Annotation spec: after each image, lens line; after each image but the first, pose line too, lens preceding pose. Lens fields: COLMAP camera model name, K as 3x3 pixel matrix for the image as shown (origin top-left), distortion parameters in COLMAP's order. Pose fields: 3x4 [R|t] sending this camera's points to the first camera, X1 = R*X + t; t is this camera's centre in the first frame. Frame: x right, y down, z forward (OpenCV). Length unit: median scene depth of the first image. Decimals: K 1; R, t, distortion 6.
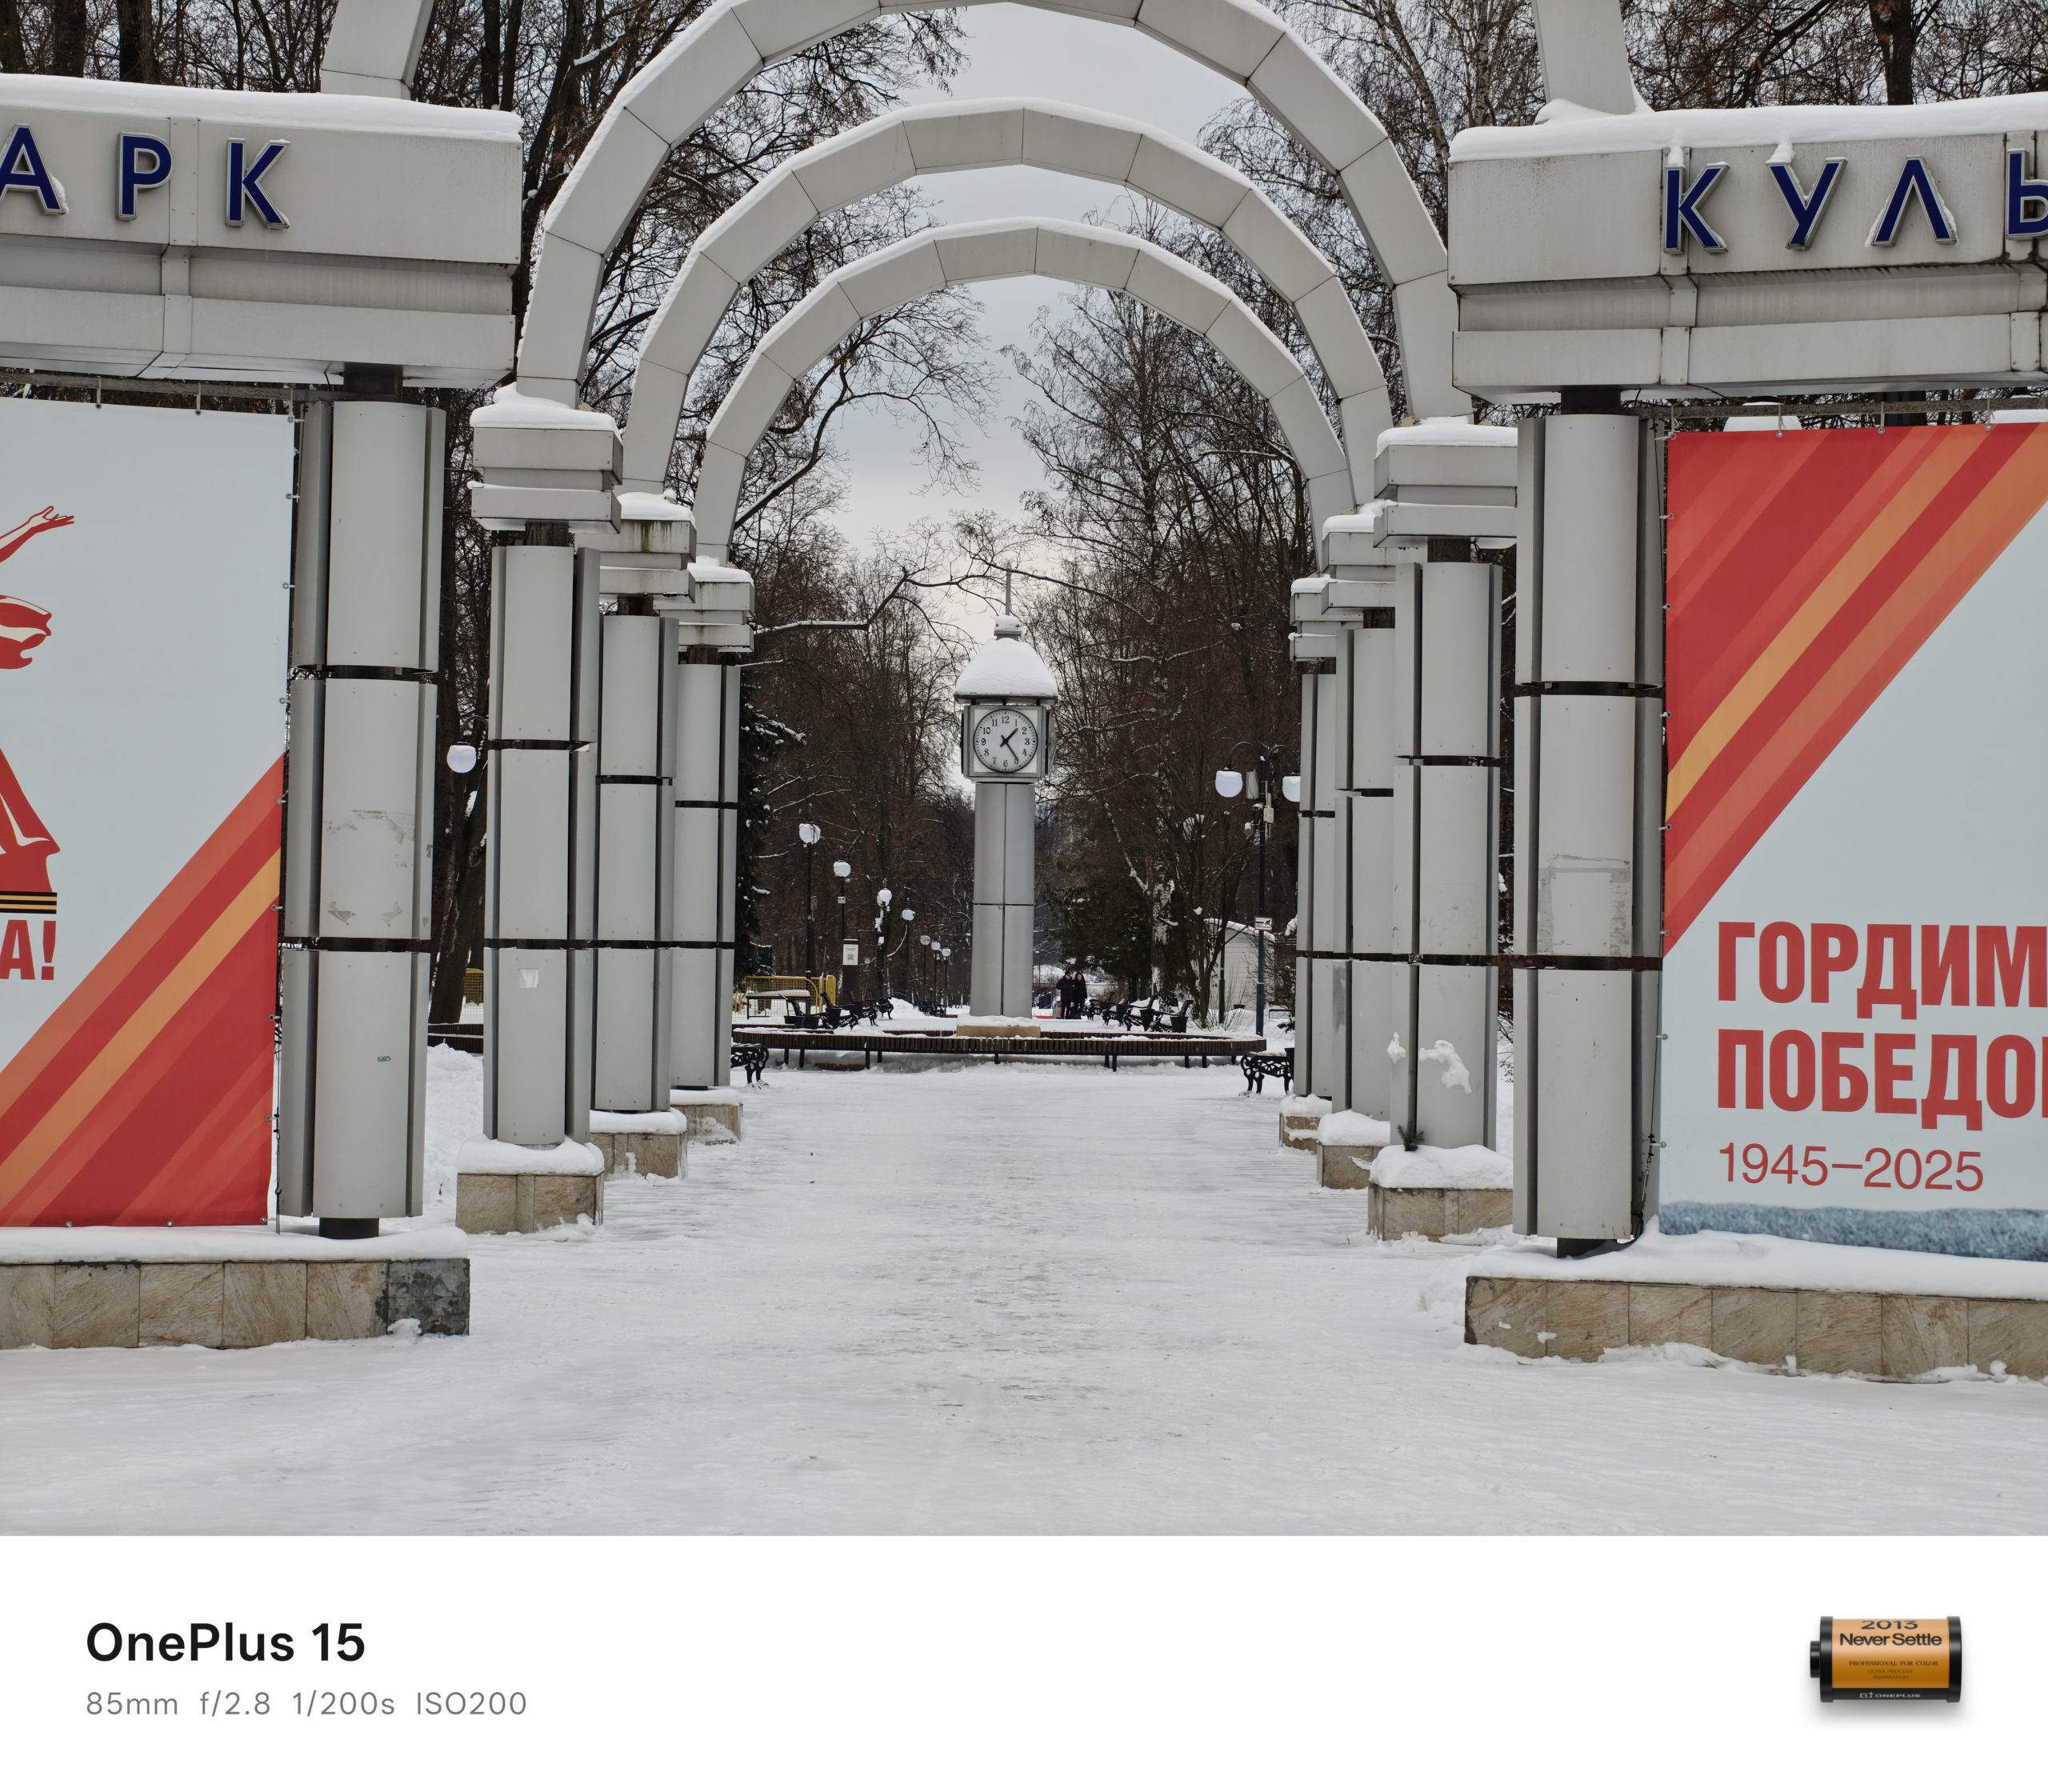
lens RADIAL K [[4823.1, 0, 967.4], [0, 4823.1, 846.6], [0, 0, 1]] dist [0.034760, 0.000000]
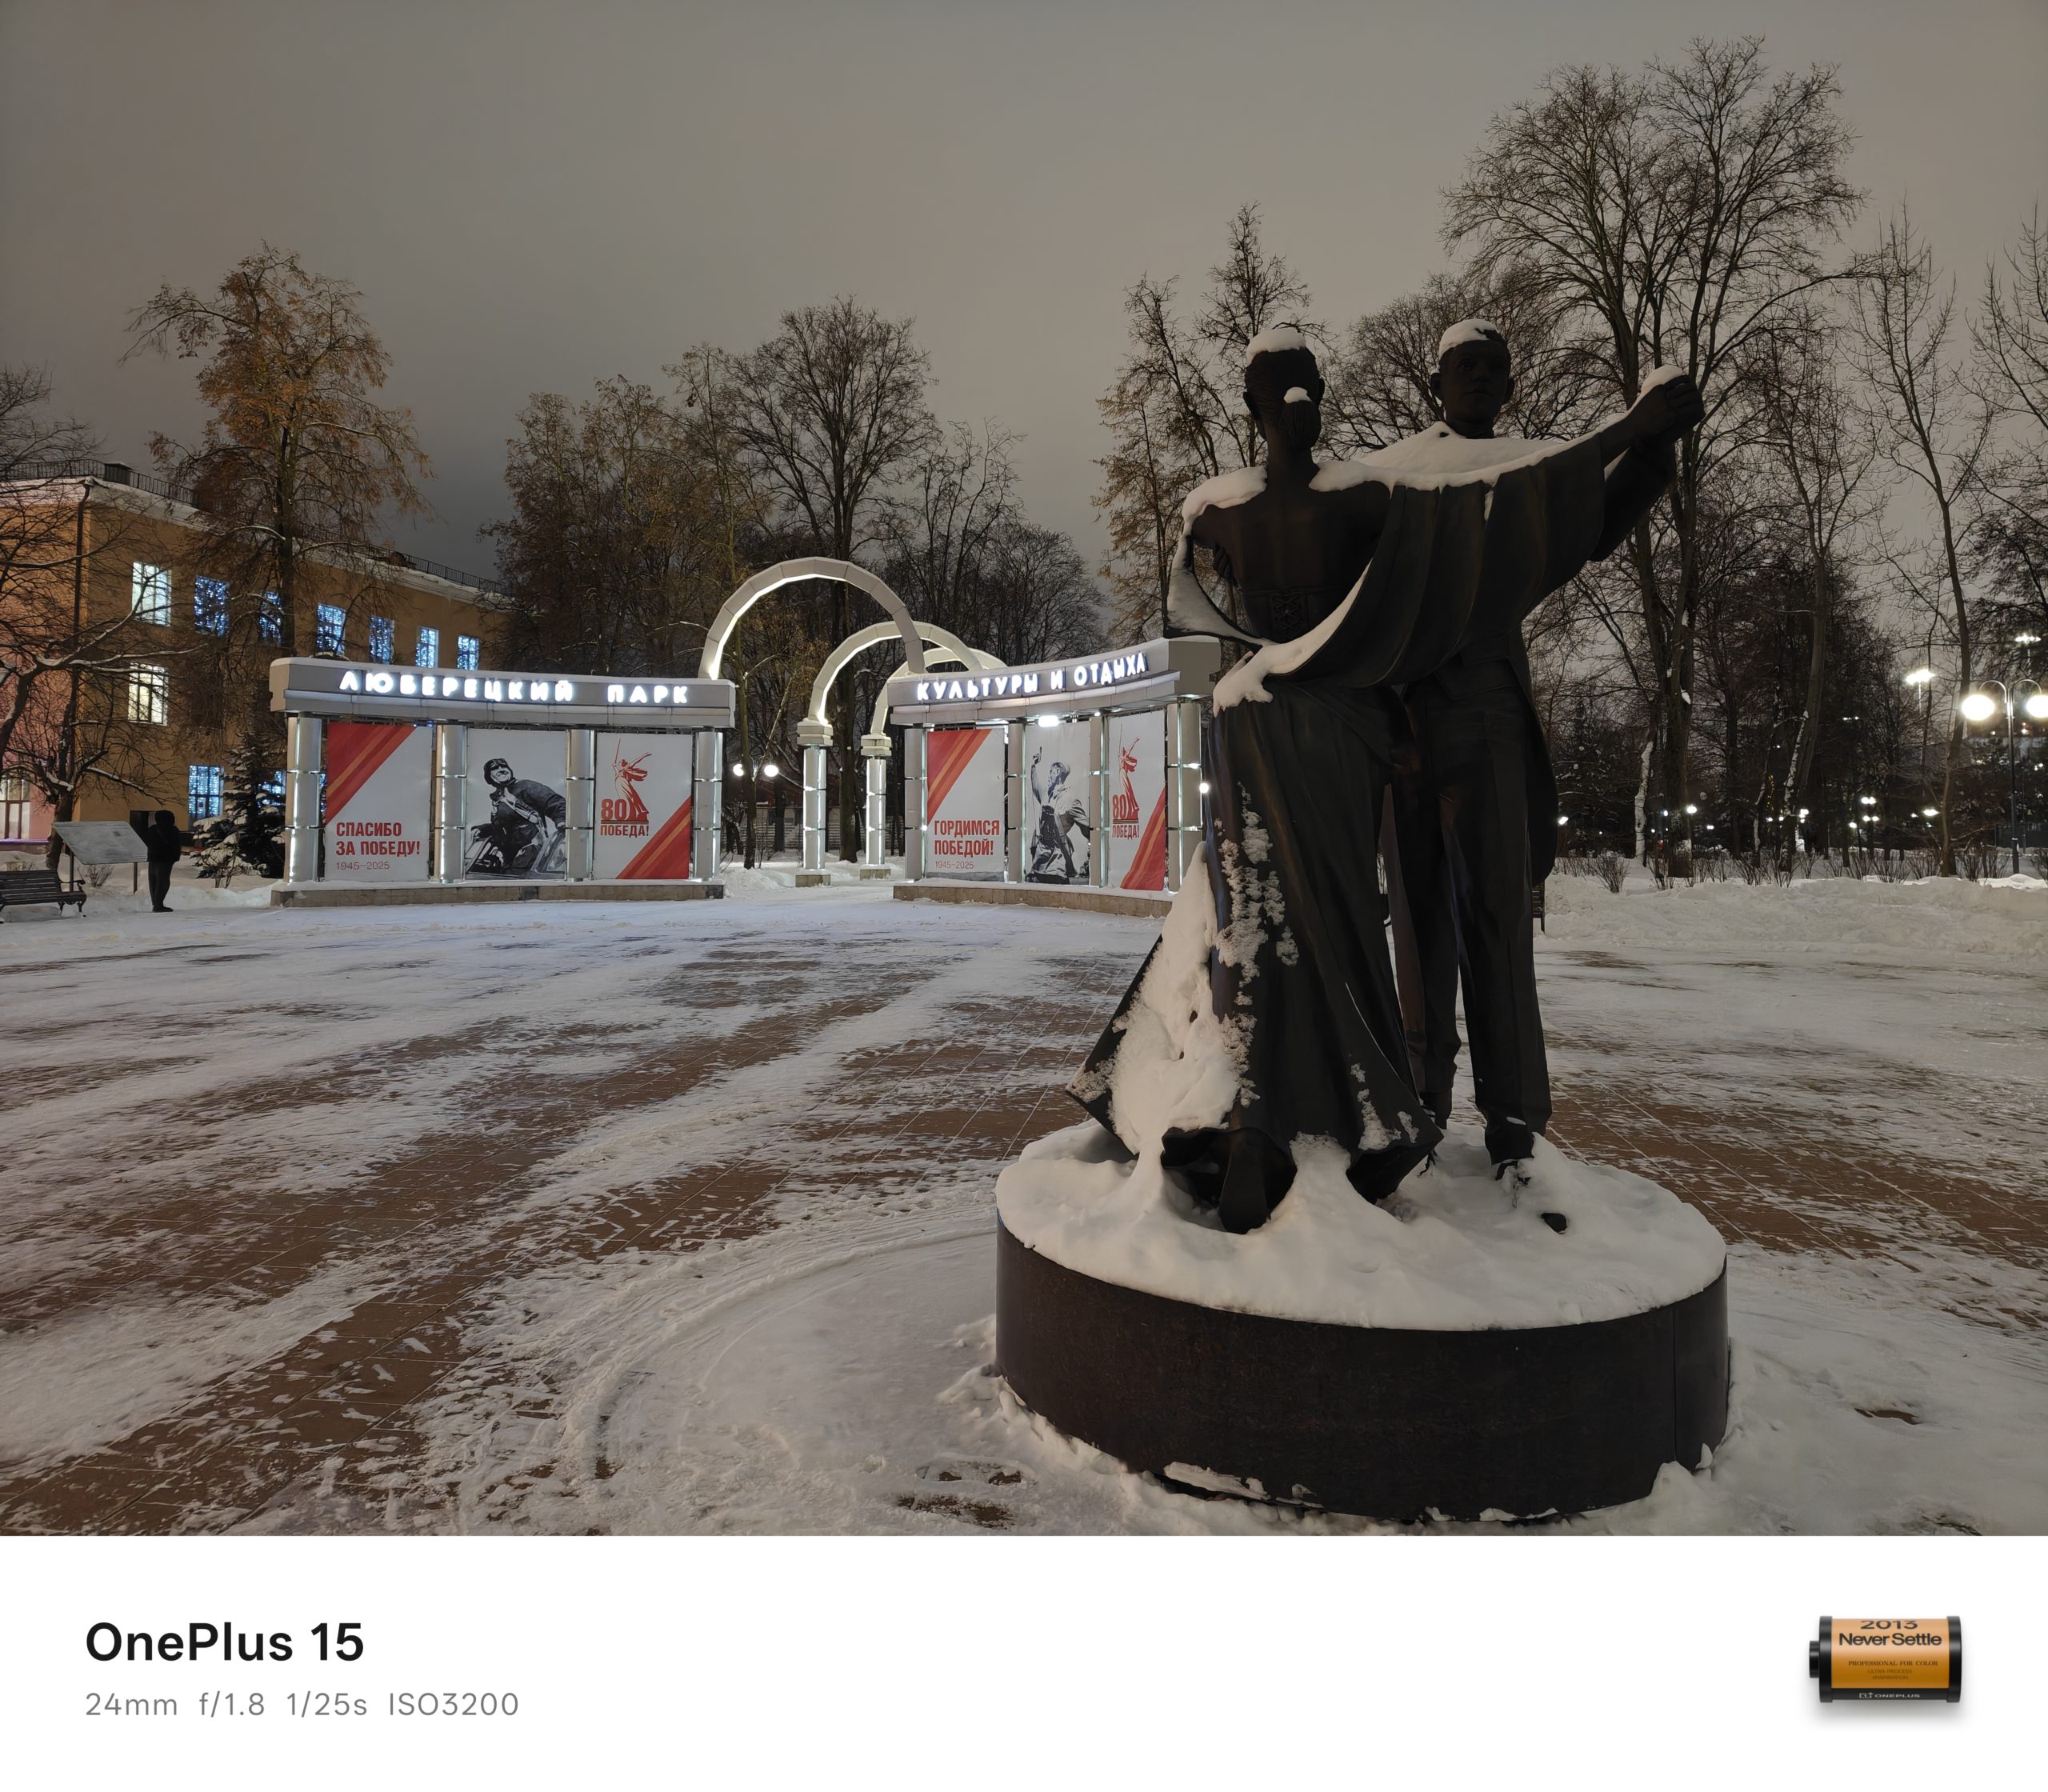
lens RADIAL K [[1421.7, 0, 1005.9], [0, 1421.7, 768.2], [0, 0, 1]] dist [0.019487, -0.005818]
pose [[0.981254, -0.022882, -0.191355, 0.534929], [0.018224, 0.999494, -0.026066, -0.000046], [0.191854, 0.022090, 0.981175, -0.554587]]
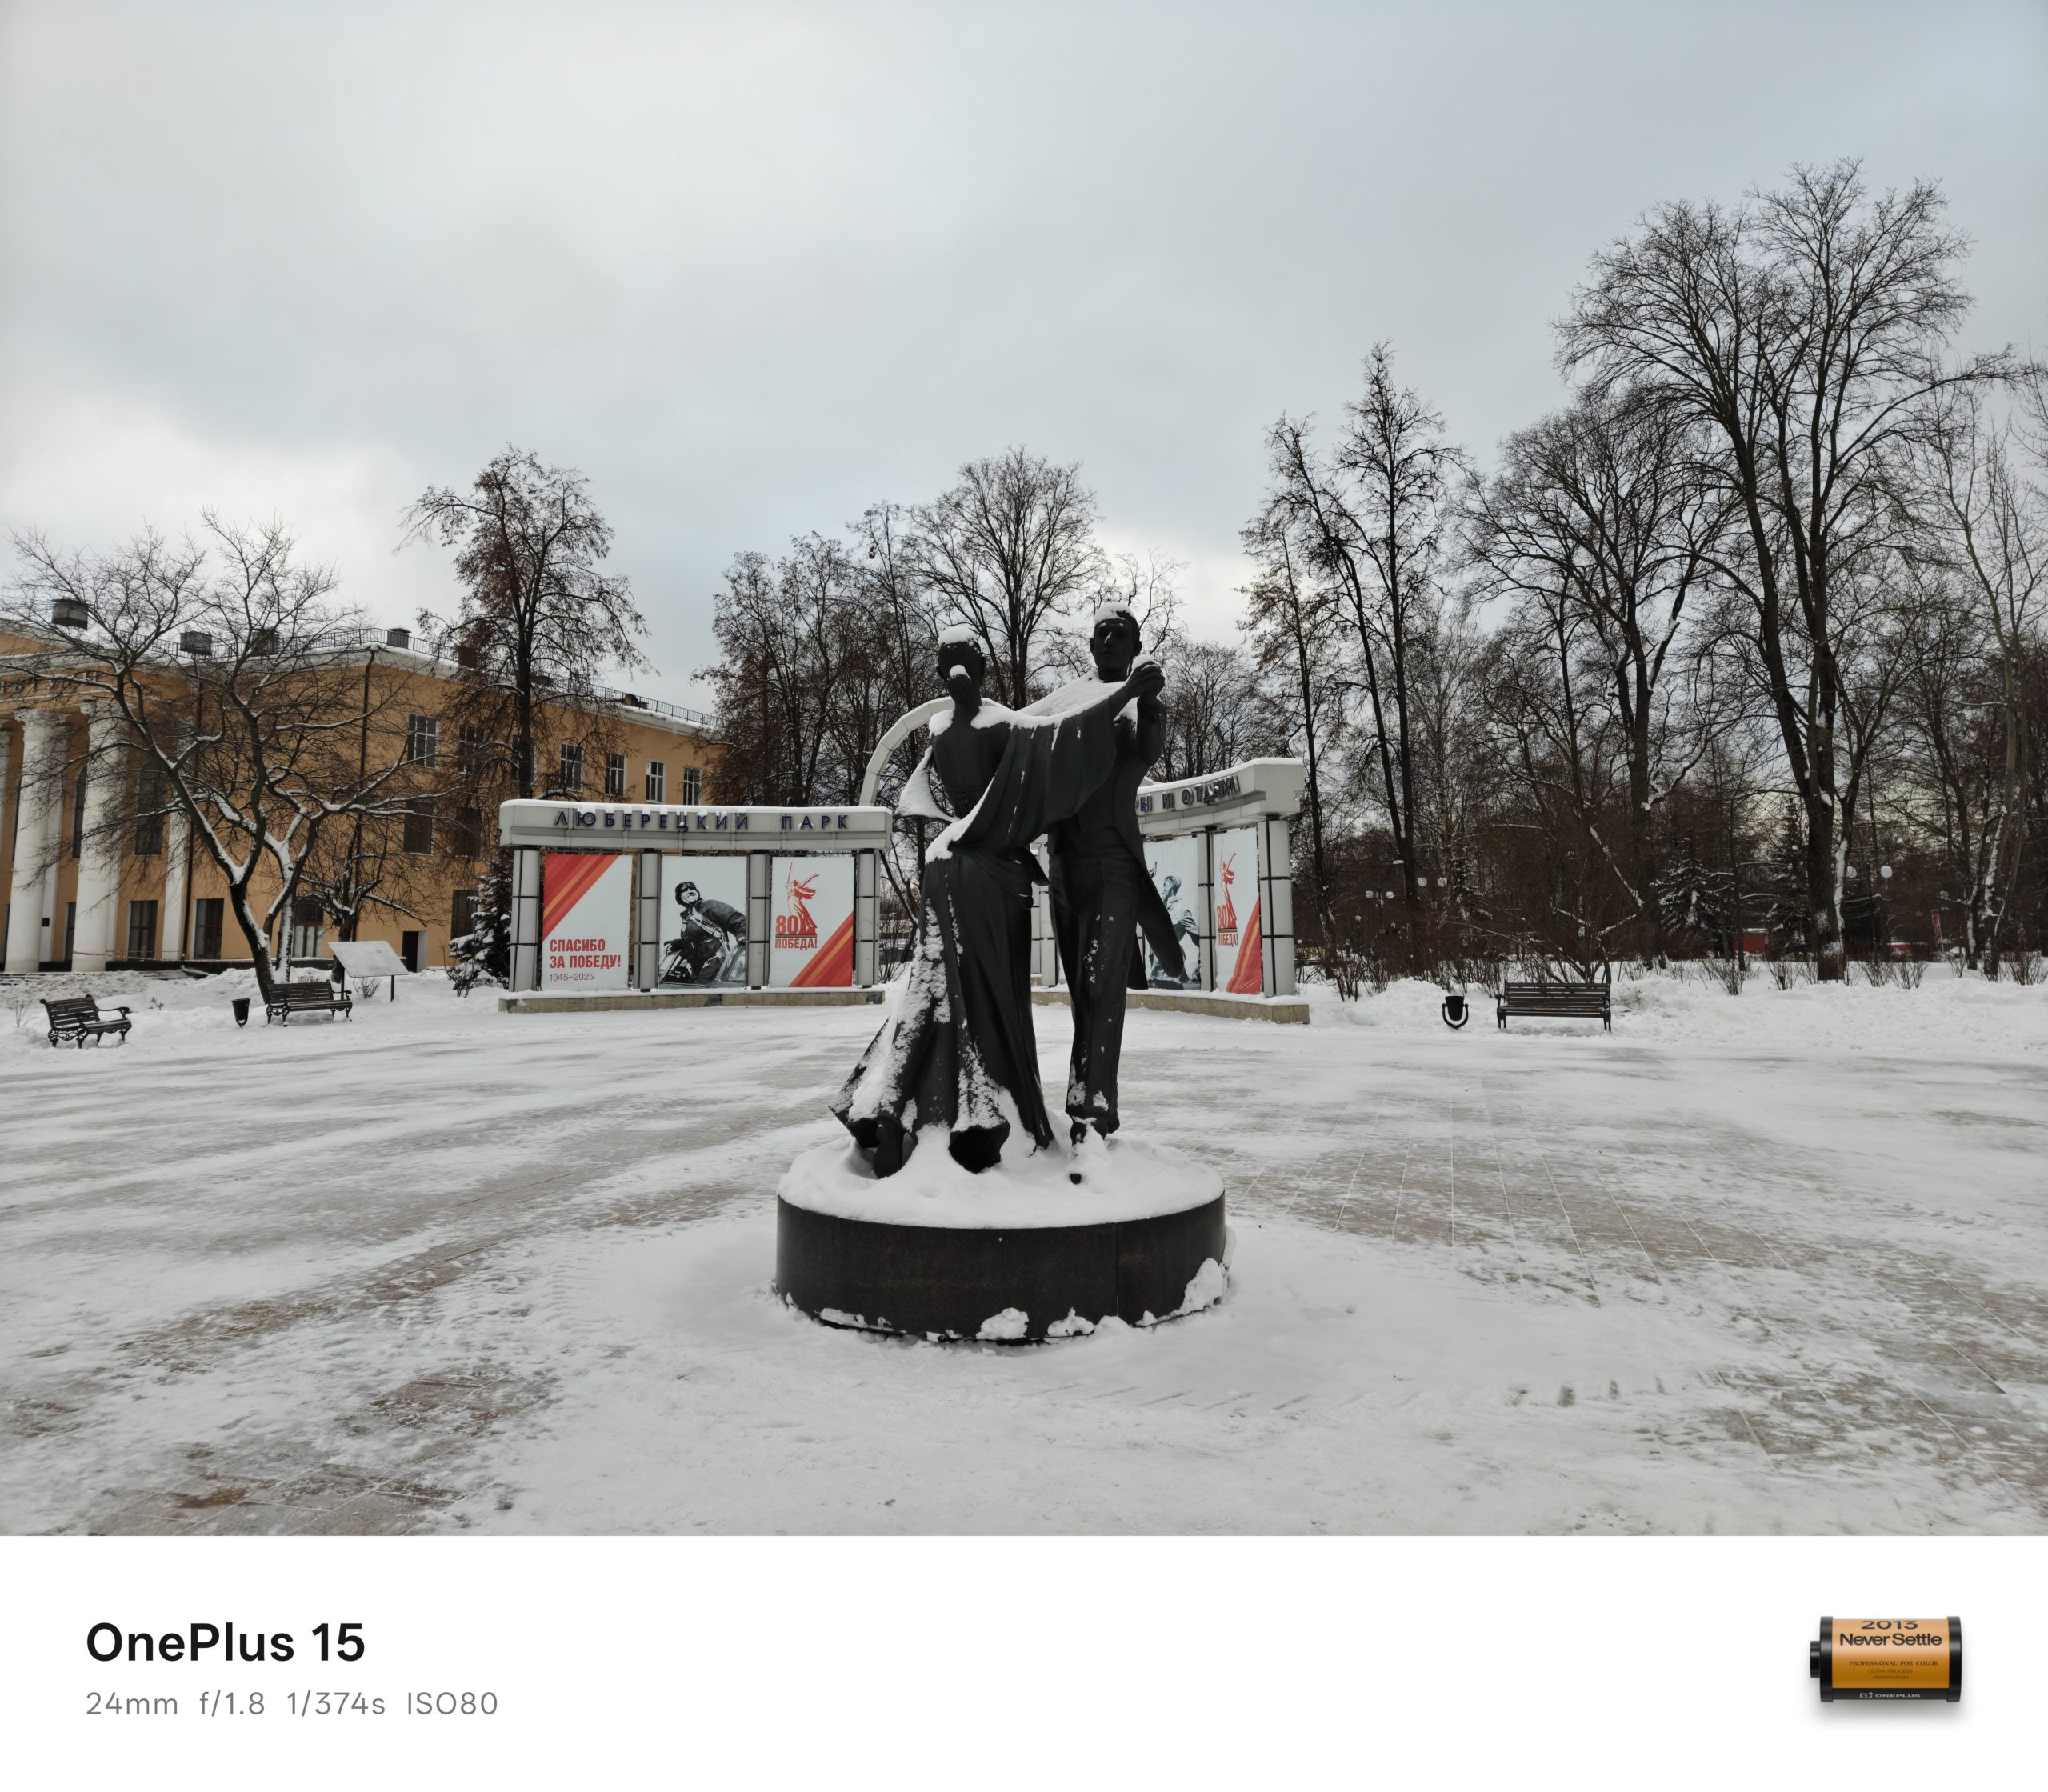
lens RADIAL K [[1421.7, 0, 1014.2], [0, 1421.7, 773.6], [0, 0, 1]] dist [0.019487, -0.005818]
pose [[0.939194, -0.065535, -0.337075, 0.687998], [0.032390, 0.994150, -0.103035, 0.000671], [0.341855, 0.085852, 0.935823, -0.672210]]
